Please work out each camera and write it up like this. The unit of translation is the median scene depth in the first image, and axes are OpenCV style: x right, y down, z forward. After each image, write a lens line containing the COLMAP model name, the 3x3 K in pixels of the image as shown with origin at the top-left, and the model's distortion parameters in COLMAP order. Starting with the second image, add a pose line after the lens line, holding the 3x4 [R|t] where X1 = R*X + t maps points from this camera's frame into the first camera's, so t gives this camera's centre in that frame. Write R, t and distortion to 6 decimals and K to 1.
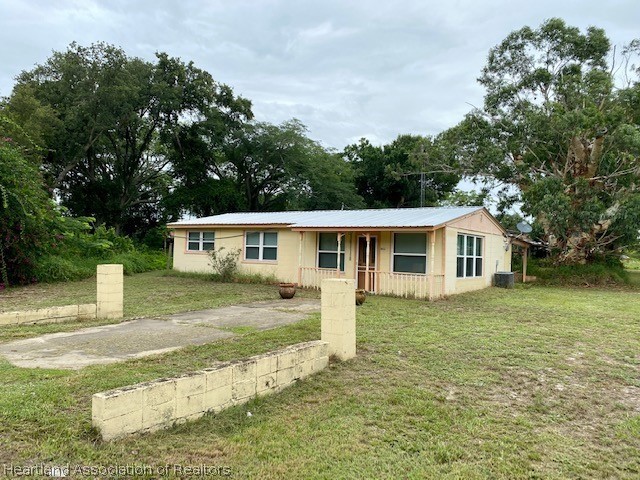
lens RADIAL K [[523.6, 0, 320.0], [0, 523.6, 240.0], [0, 0, 1]] dist [0.005973, 0.000560]
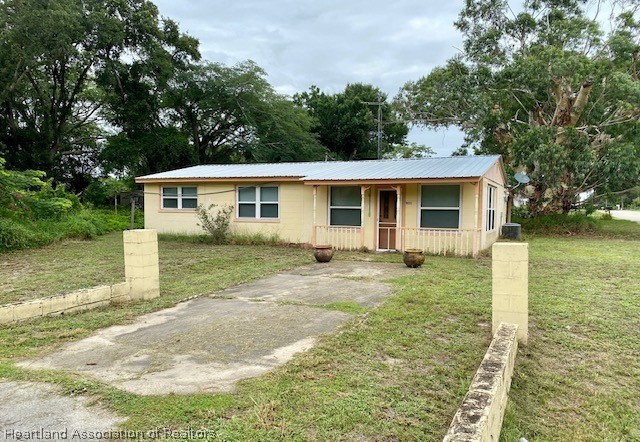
lens RADIAL K [[516.4, 0, 320.0], [0, 516.4, 233.1], [0, 0, 1]] dist [0.012198, -0.002282]
pose [[0.982798, -0.029647, 0.182289, -0.153193], [0.015548, 0.996809, 0.078292, -0.002774], [-0.184028, -0.074111, 0.980123, 0.110089]]
